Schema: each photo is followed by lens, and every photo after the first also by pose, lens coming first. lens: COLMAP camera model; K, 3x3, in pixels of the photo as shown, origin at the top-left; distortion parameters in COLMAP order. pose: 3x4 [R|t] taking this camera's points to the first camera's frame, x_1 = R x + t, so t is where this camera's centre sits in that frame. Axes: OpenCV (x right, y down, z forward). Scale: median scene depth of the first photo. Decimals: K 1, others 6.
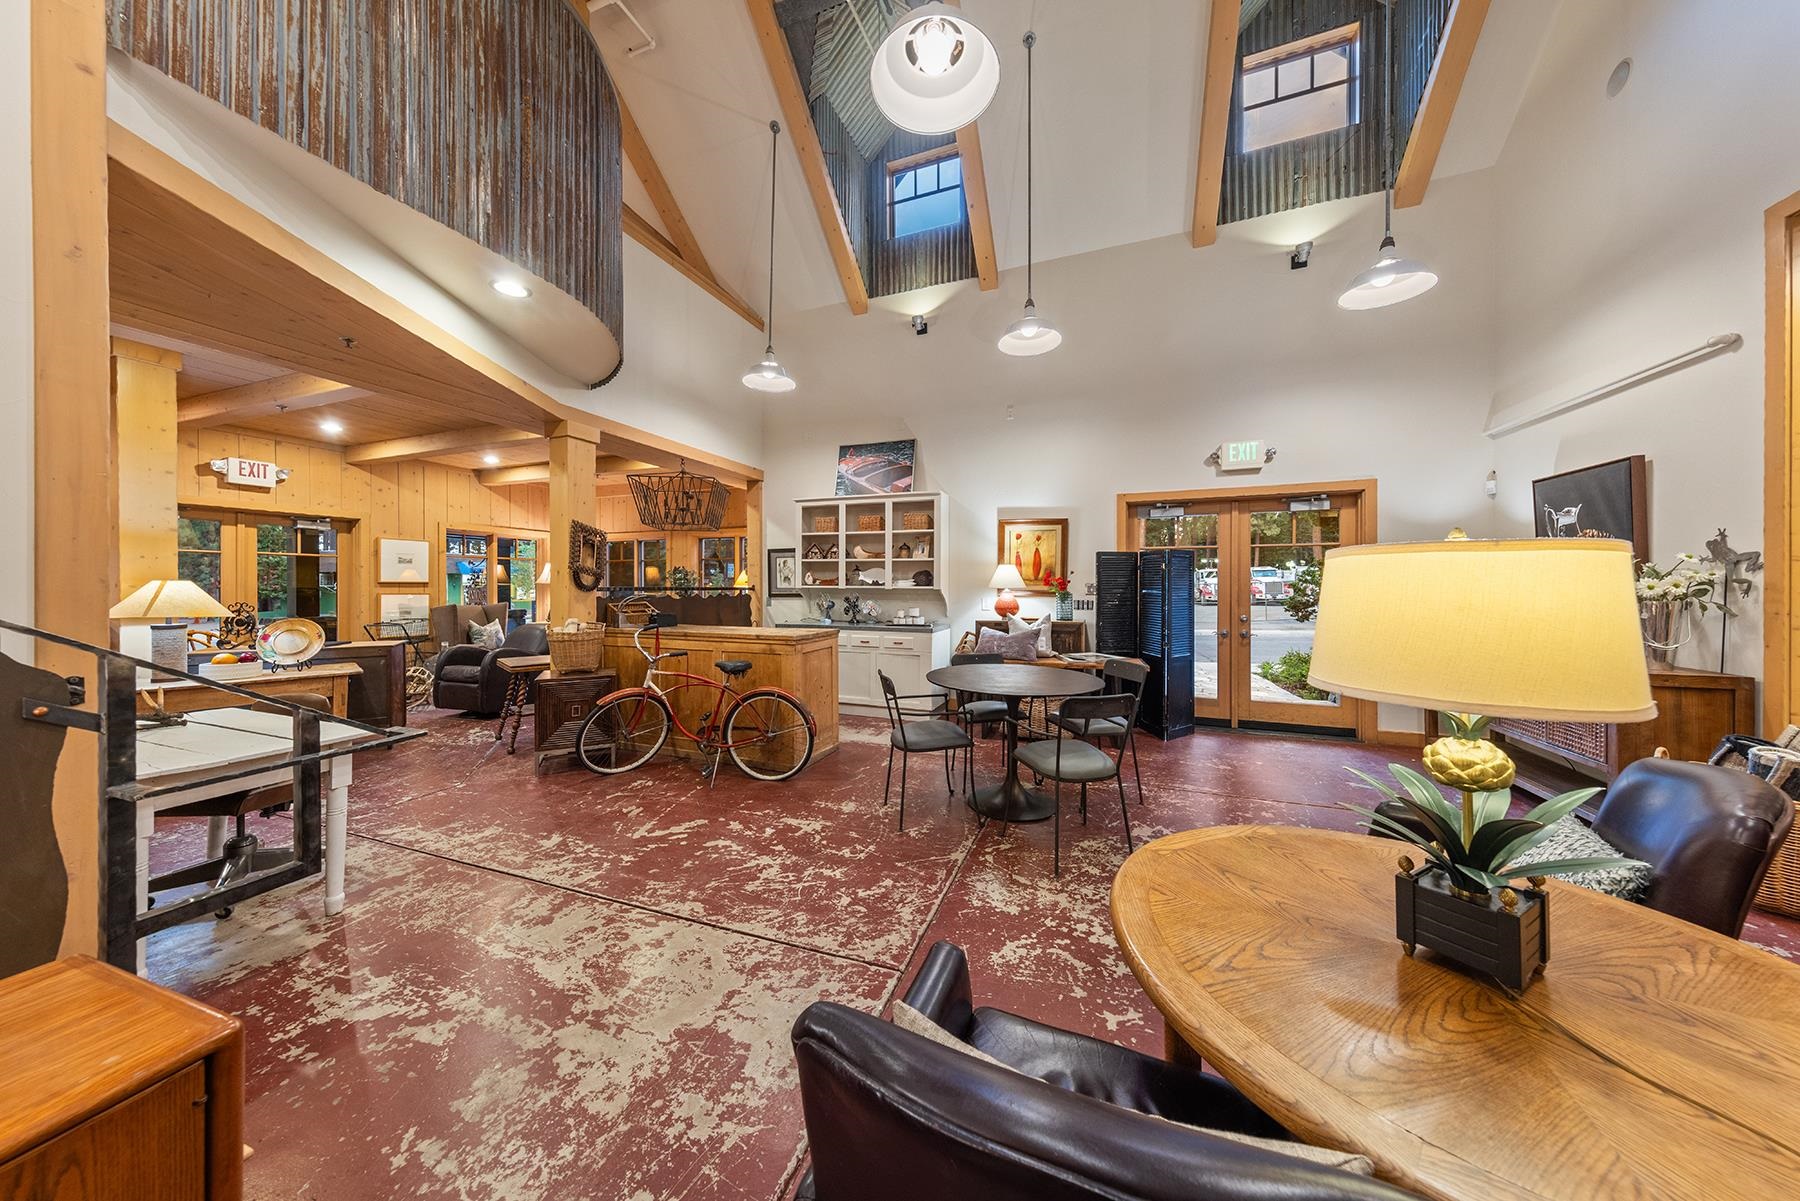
lens RADIAL K [[564.1, 0, 895.0], [0, 564.1, 586.4], [0, 0, 1]] dist [0.012673, -0.000034]
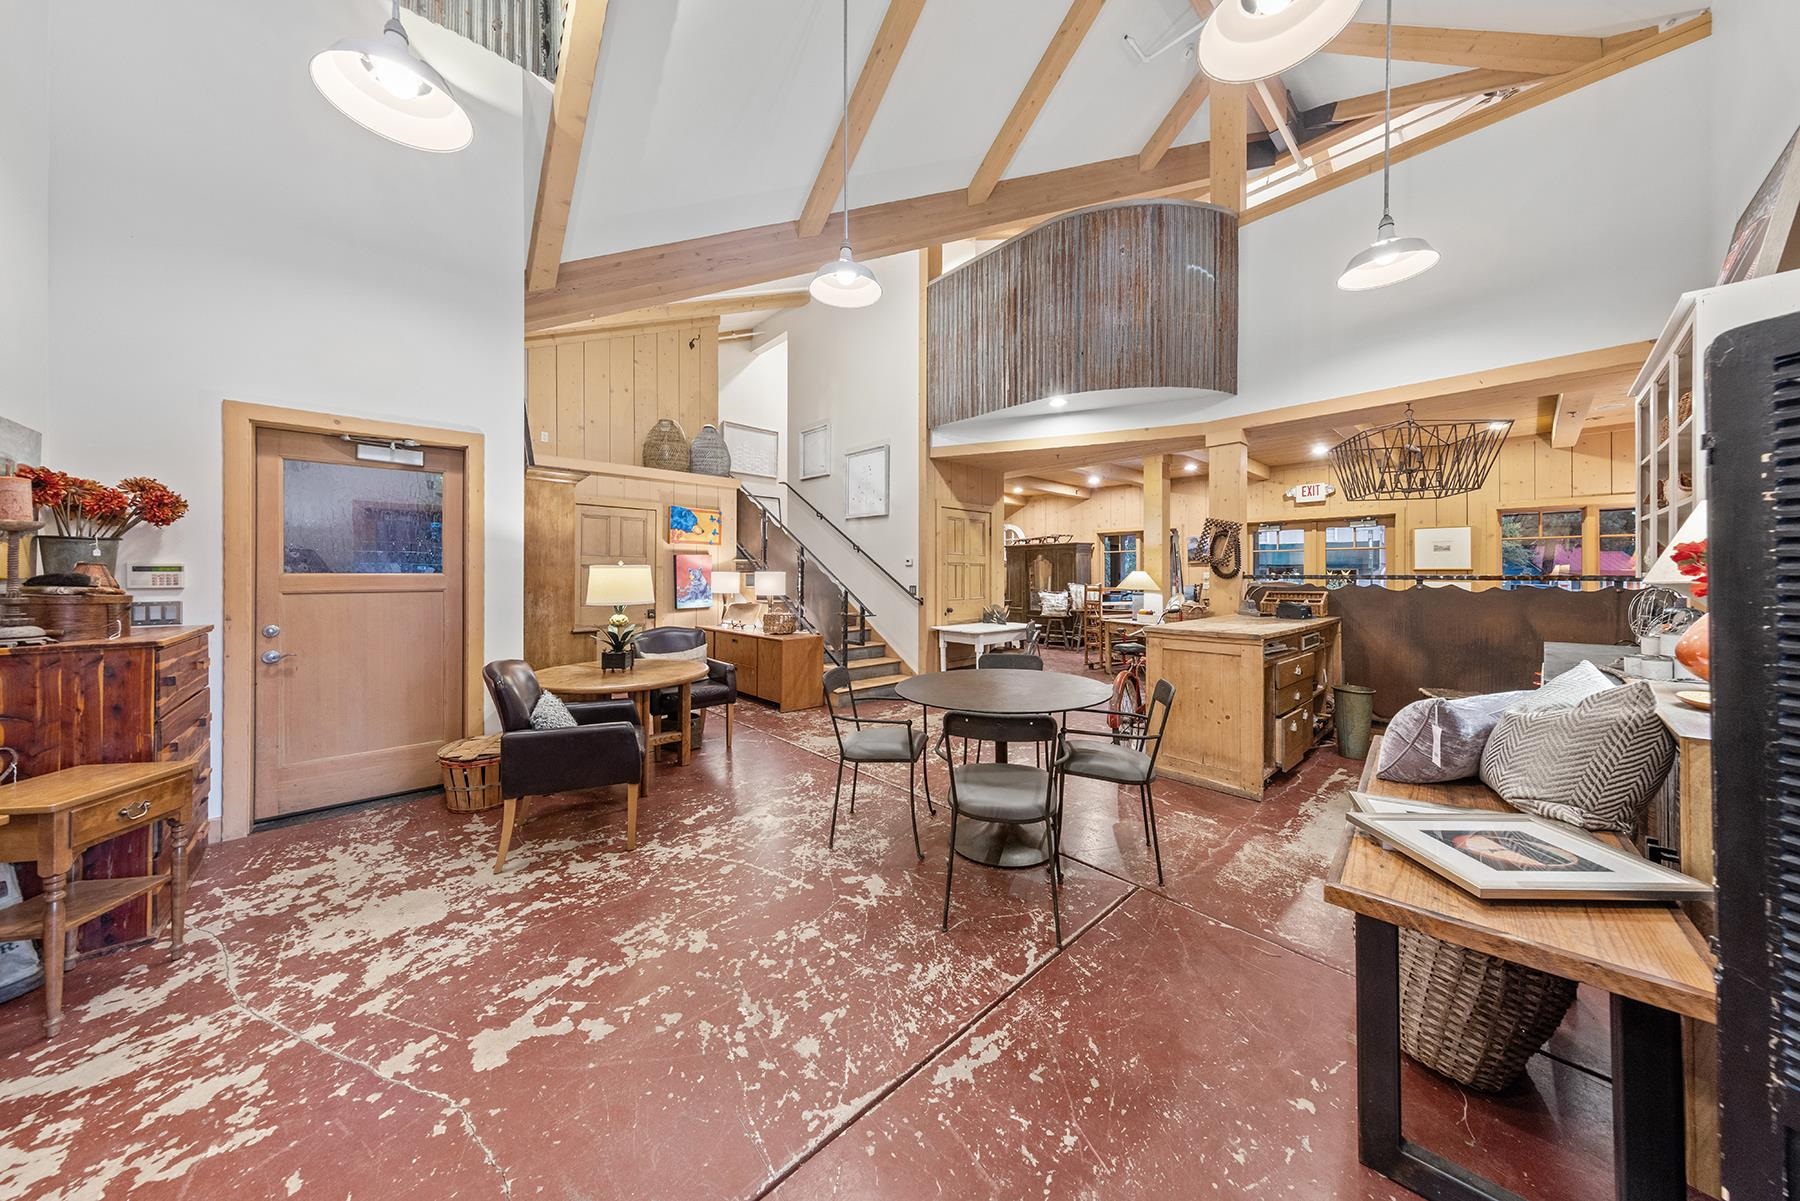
lens RADIAL K [[572.7, 0, 896.3], [0, 572.7, 573.5], [0, 0, 1]] dist [0.005854, -0.000055]
pose [[-0.447736, 0.000382, -0.894166, 1.251039], [0.001113, 0.999999, -0.000130, -0.003420], [0.894165, -0.001053, -0.447736, 1.518761]]
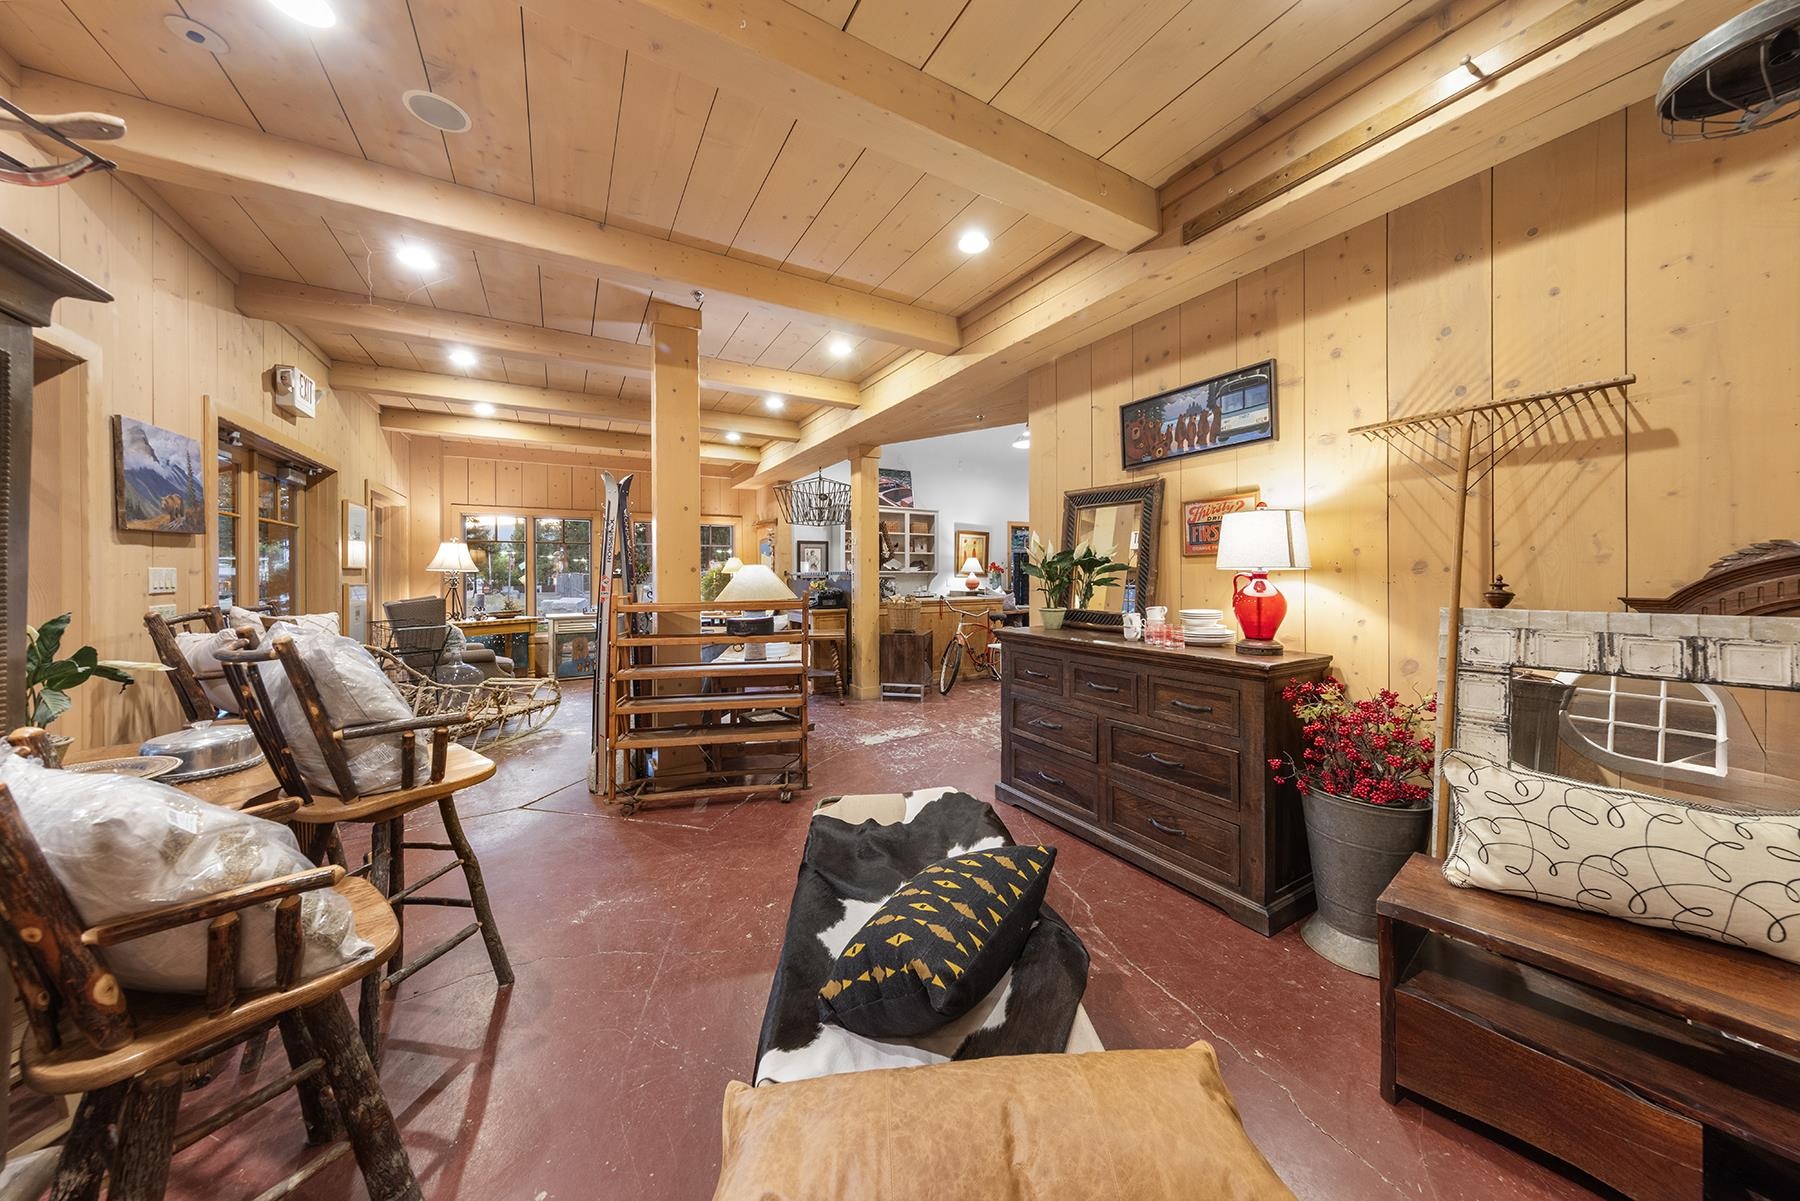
lens RADIAL K [[573.9, 0, 895.9], [0, 573.9, 571.0], [0, 0, 1]] dist [0.013380, -0.000020]
pose [[0.628777, -0.002681, 0.777581, -2.565603], [0.005290, 0.999986, -0.000830, 0.001273], [-0.777568, 0.004635, 0.628782, 0.193397]]
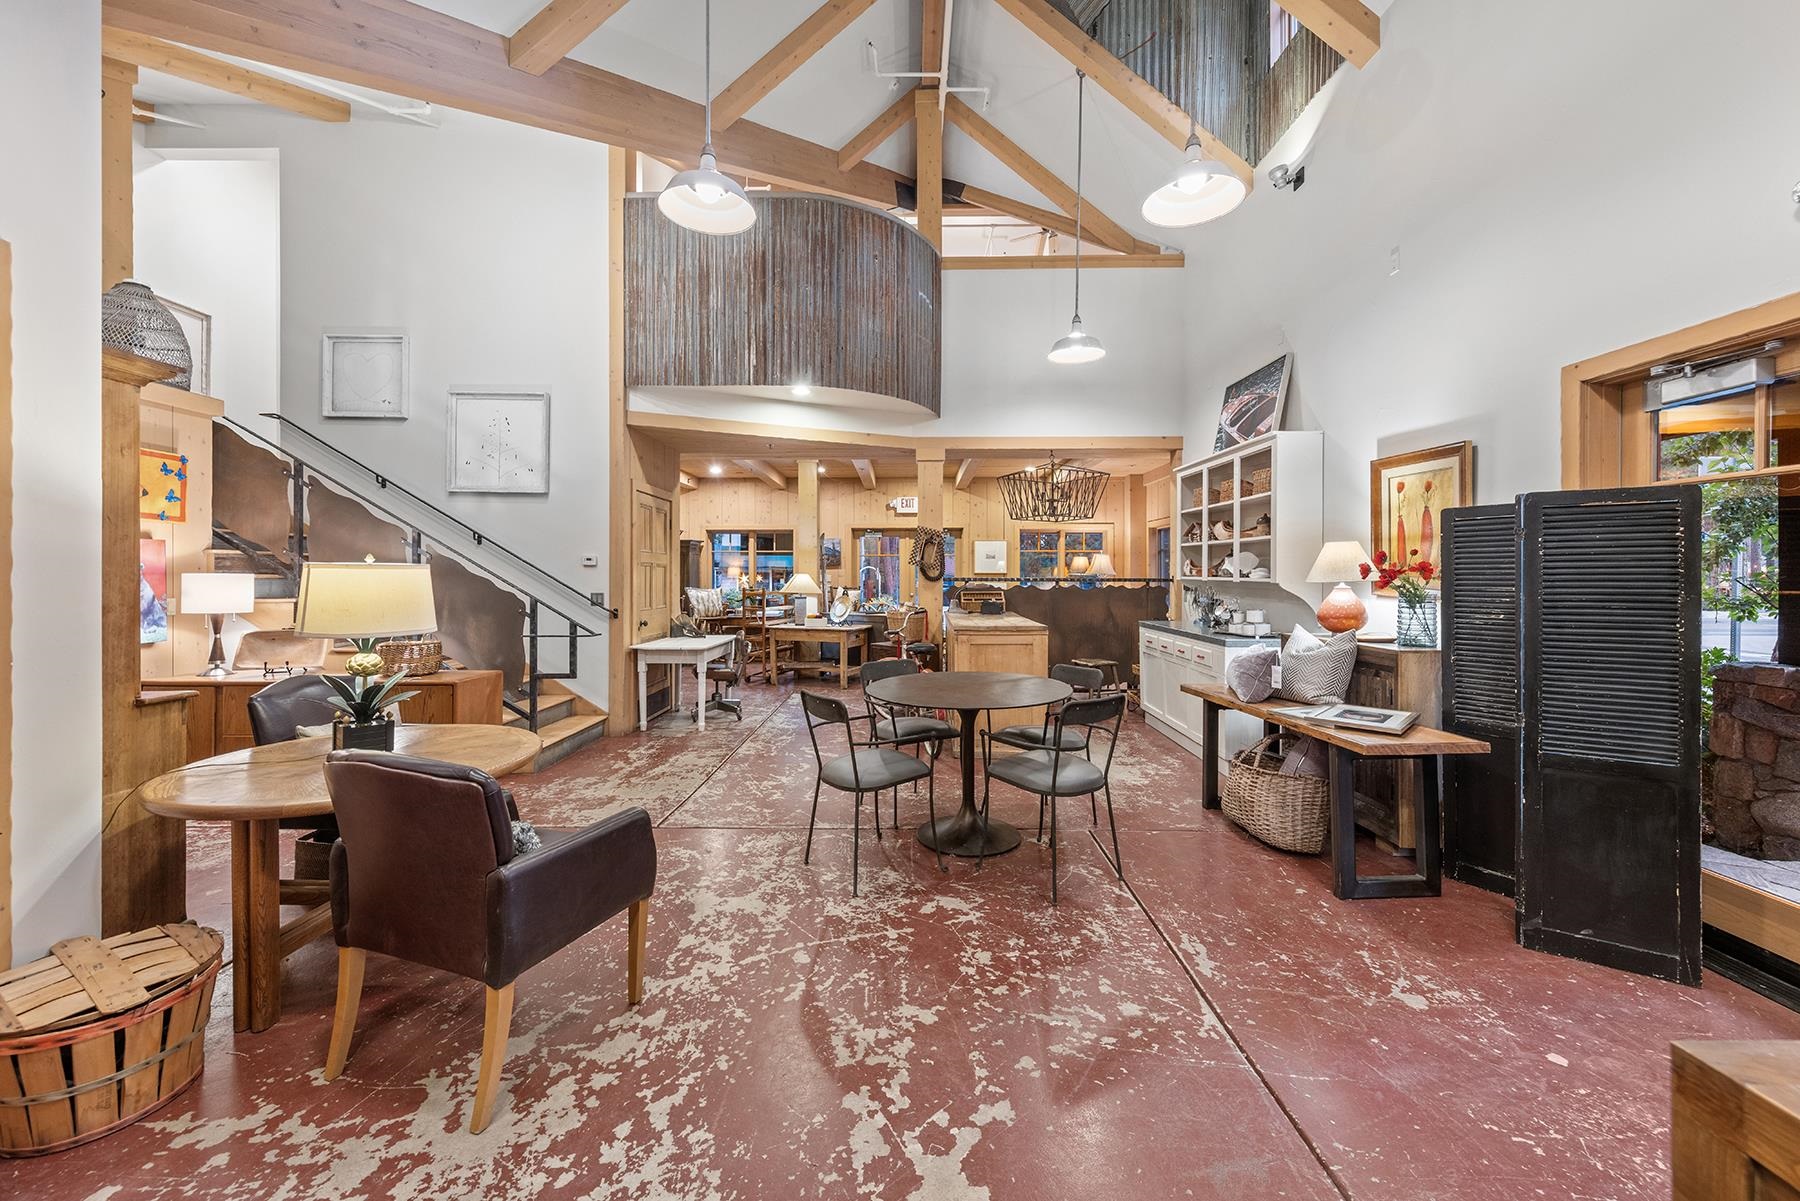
lens RADIAL K [[689.9, 0, 899.8], [0, 689.9, 577.8], [0, 0, 1]] dist [0.003325, 0.000110]
pose [[0.345704, 0.003984, -0.938335, 1.402151], [-0.001053, 0.999992, 0.003857, -0.007767], [0.938343, -0.000346, 0.345705, 0.672766]]
